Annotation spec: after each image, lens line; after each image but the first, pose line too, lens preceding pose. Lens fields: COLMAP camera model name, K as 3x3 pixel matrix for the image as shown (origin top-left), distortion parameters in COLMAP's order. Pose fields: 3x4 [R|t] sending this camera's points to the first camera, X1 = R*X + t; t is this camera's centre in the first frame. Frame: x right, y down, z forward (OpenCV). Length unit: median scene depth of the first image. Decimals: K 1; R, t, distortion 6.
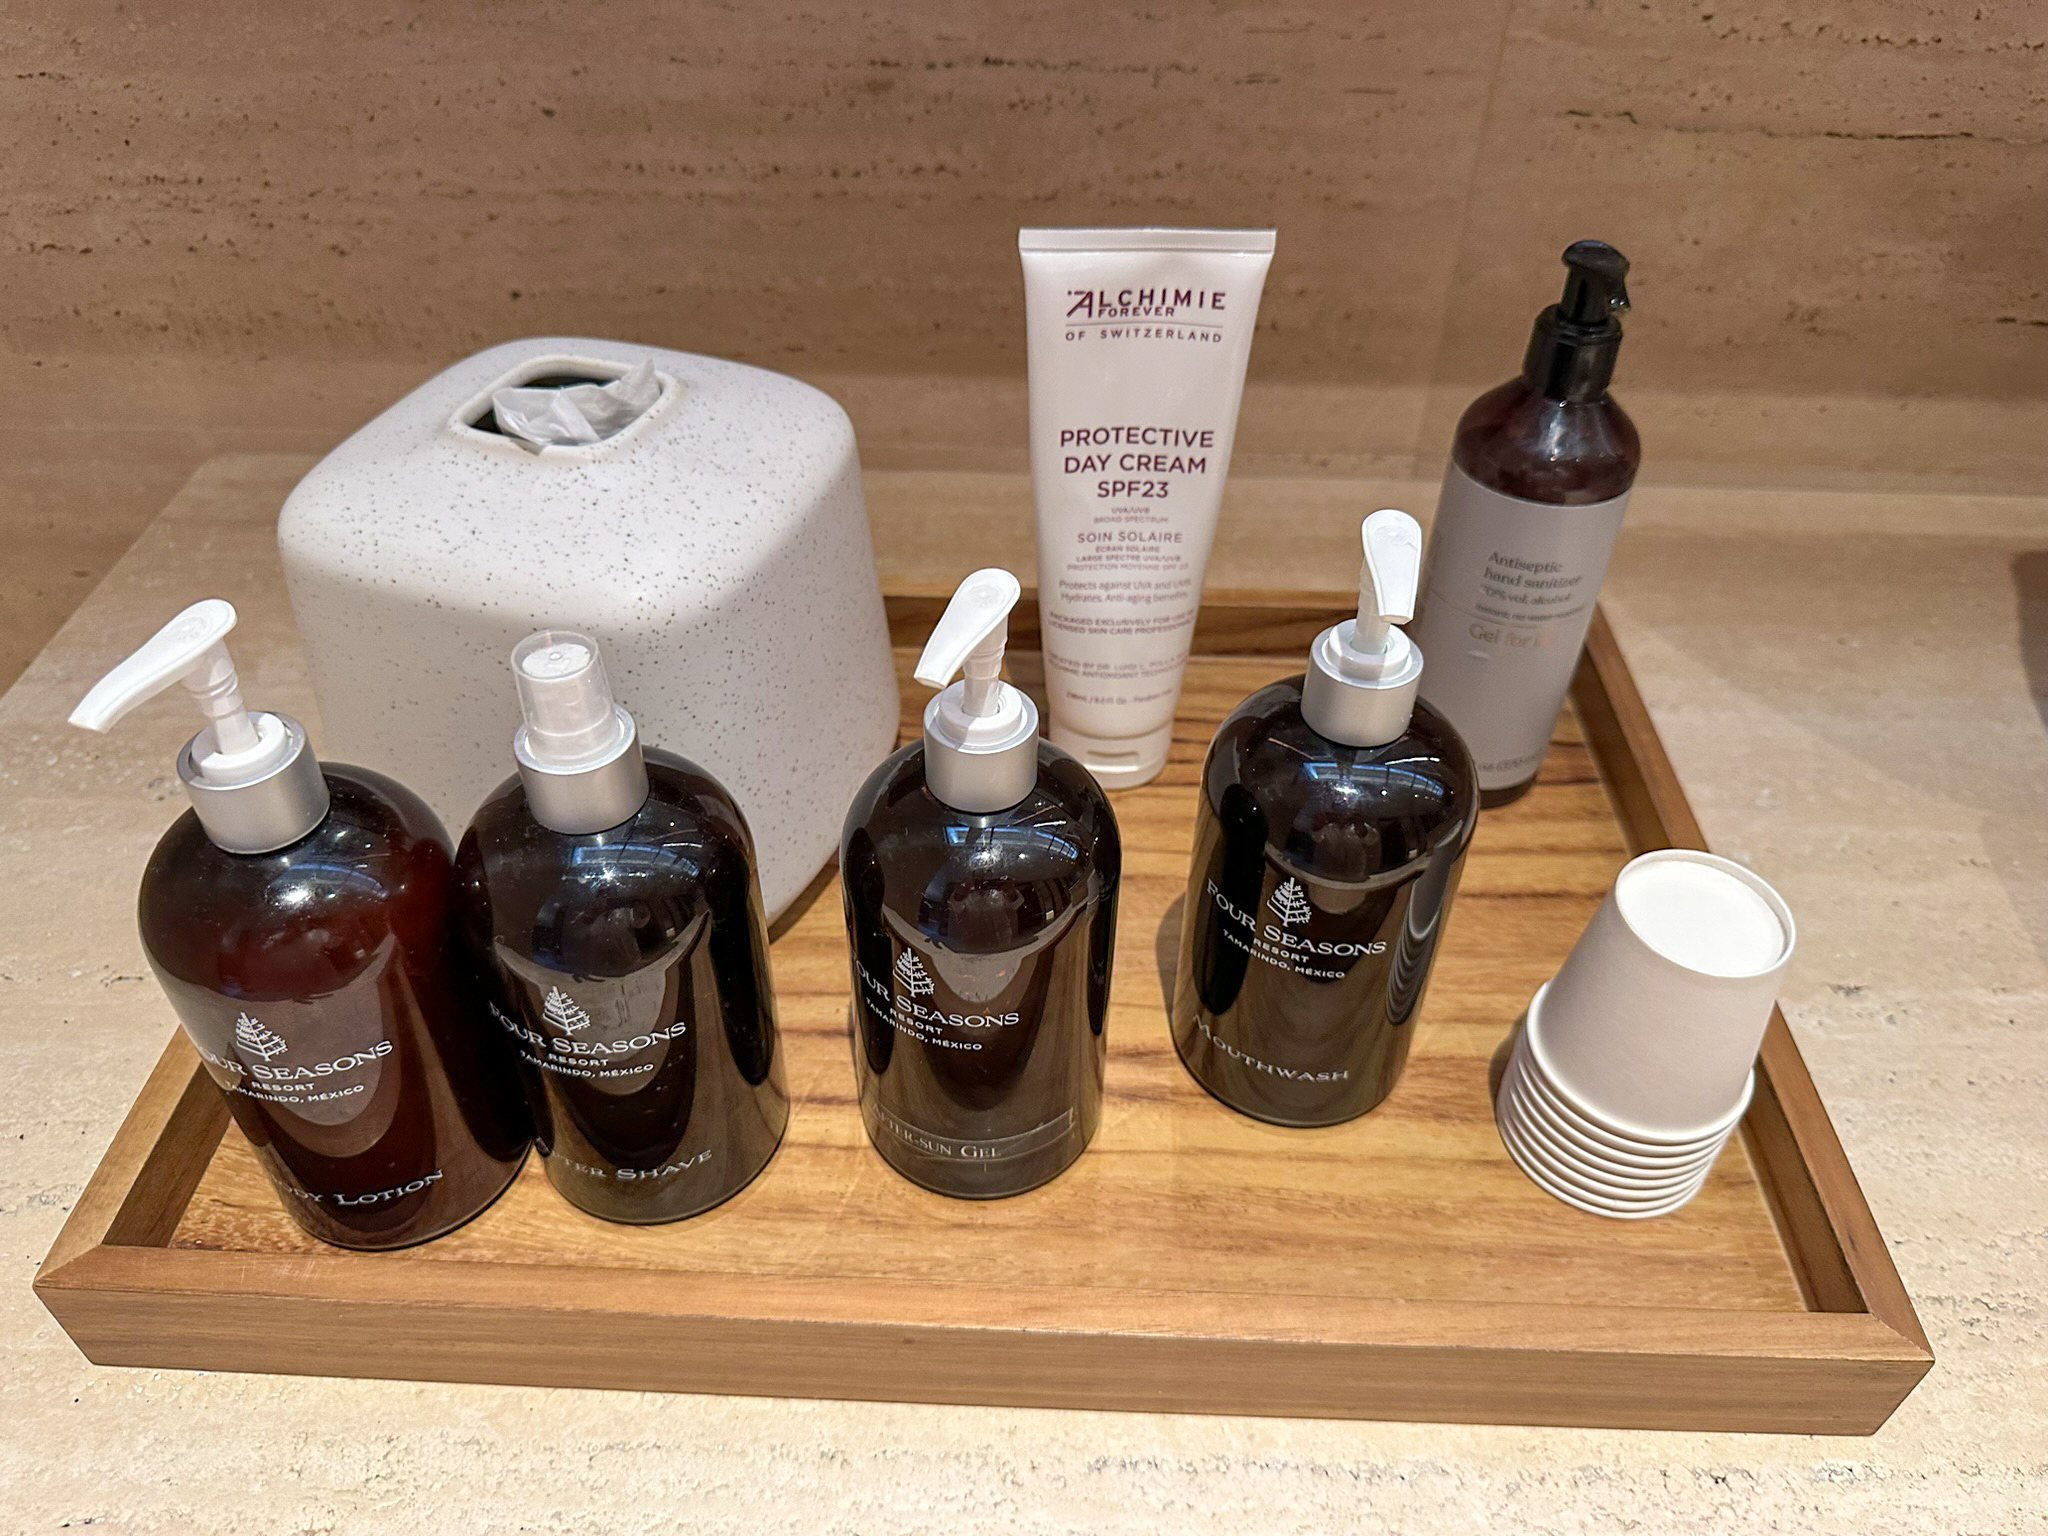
lens RADIAL K [[1452.4, 0, 1029.3], [0, 1452.4, 762.6], [0, 0, 1]] dist [-0.009429, -0.005669]
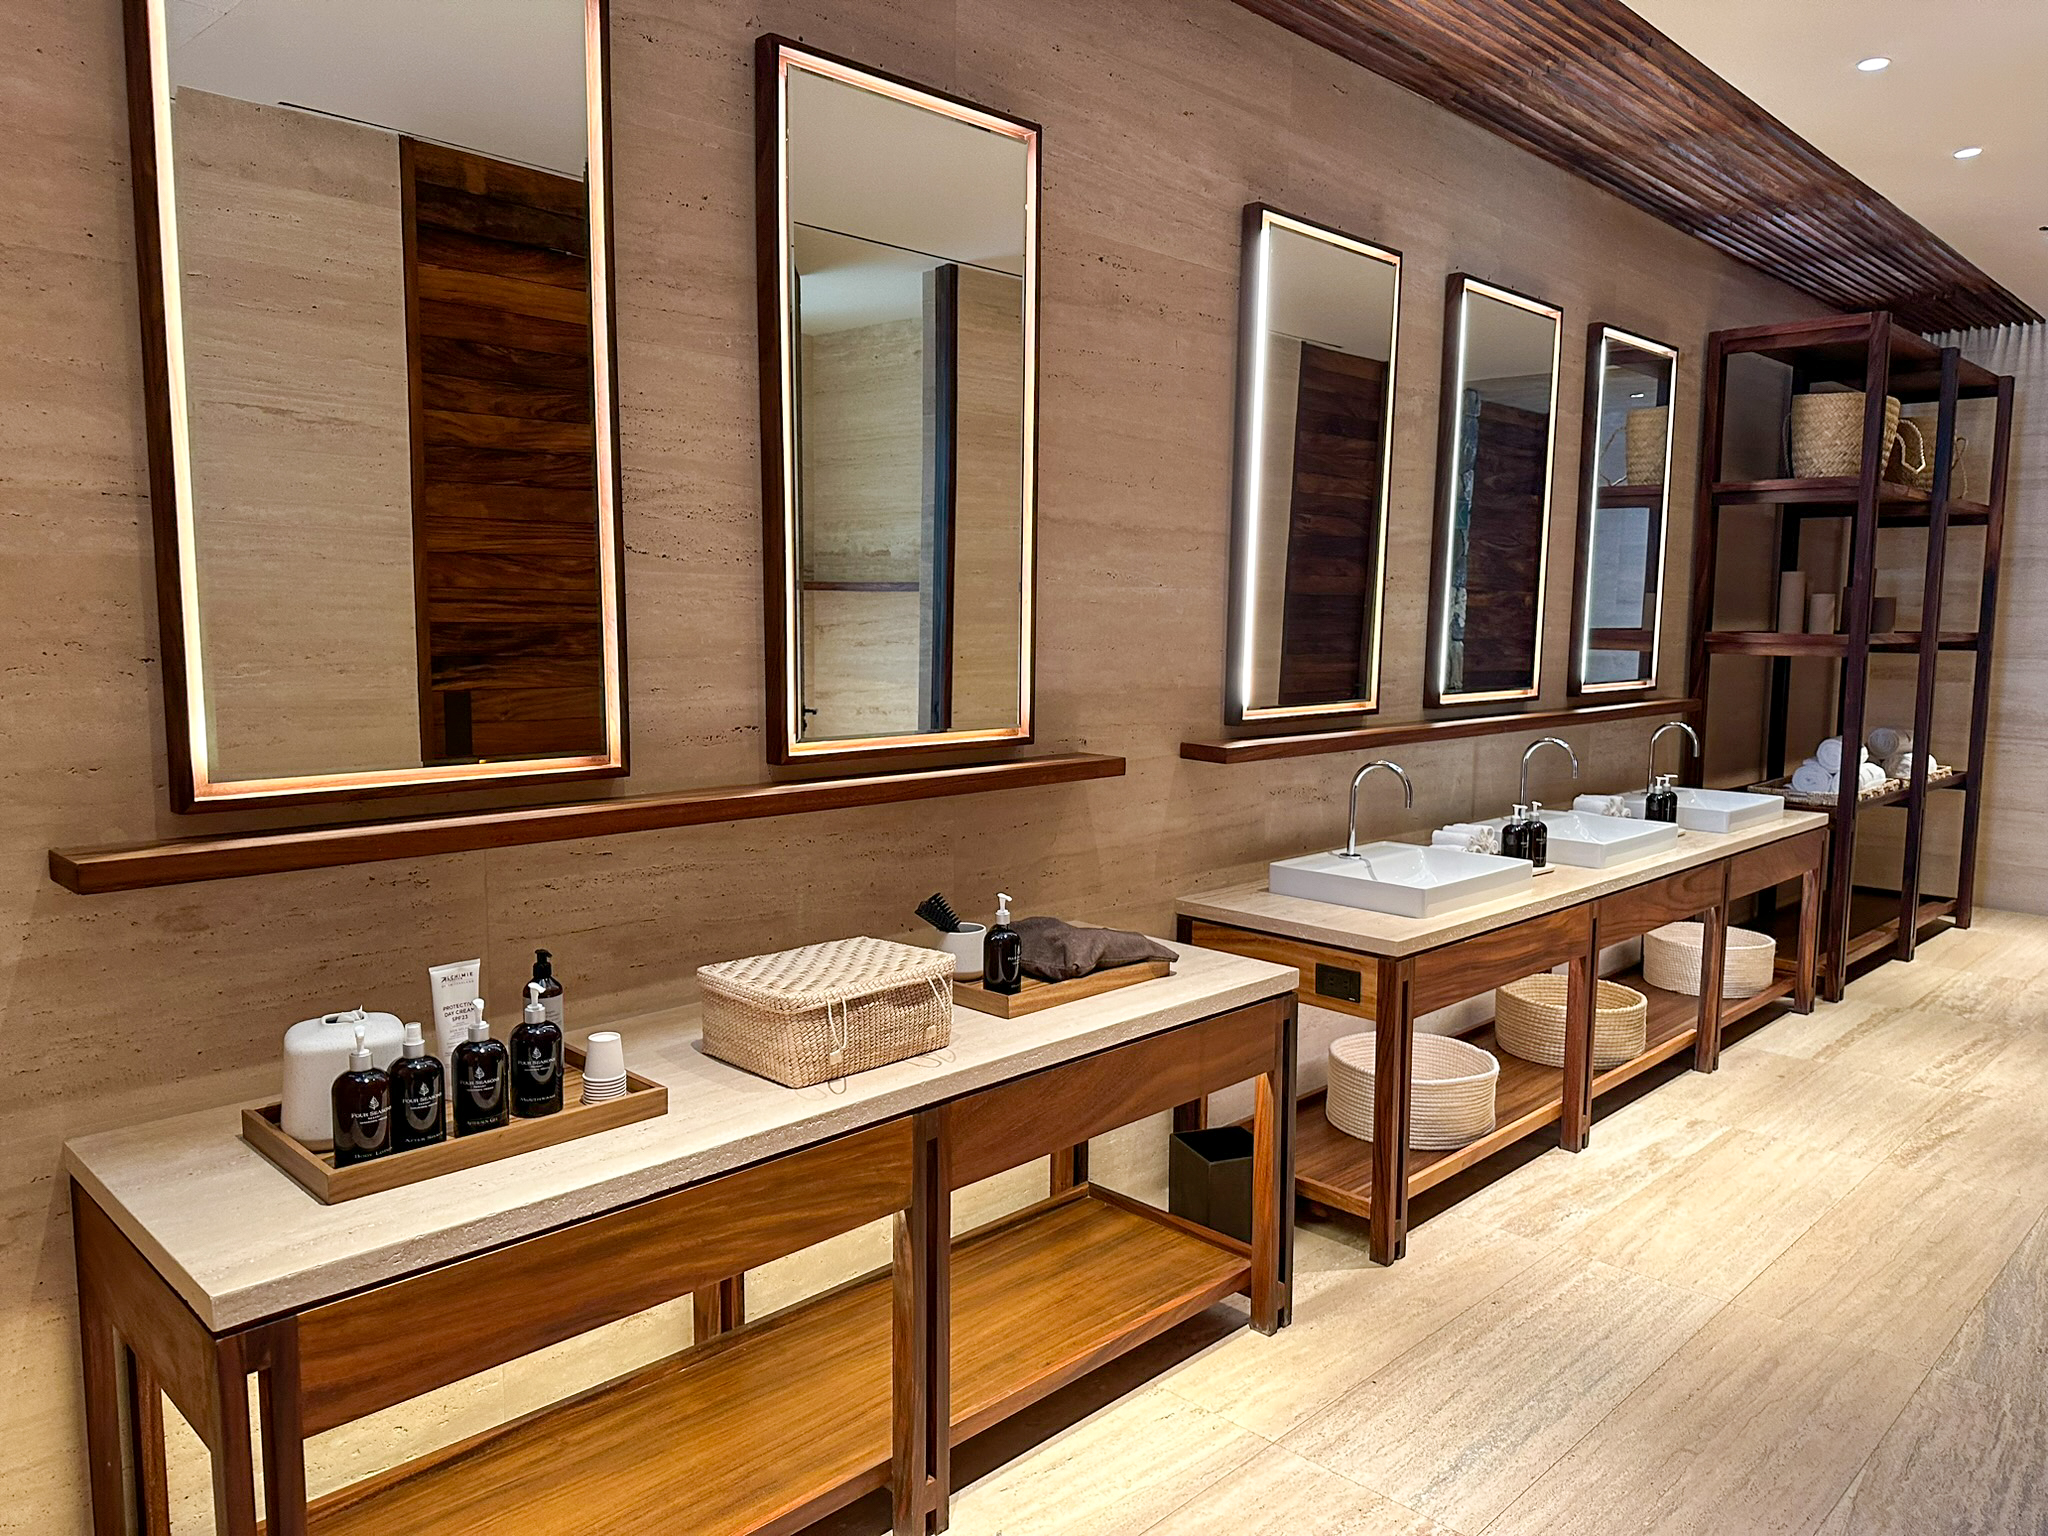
lens RADIAL K [[1452.4, 0, 1027.9], [0, 1452.4, 766.2], [0, 0, 1]] dist [-0.009429, -0.005669]
pose [[0.692411, -0.086002, 0.716360, -1.402040], [0.478893, 0.797409, -0.367151, 1.265334], [-0.539656, 0.597279, 0.593320, -2.324575]]
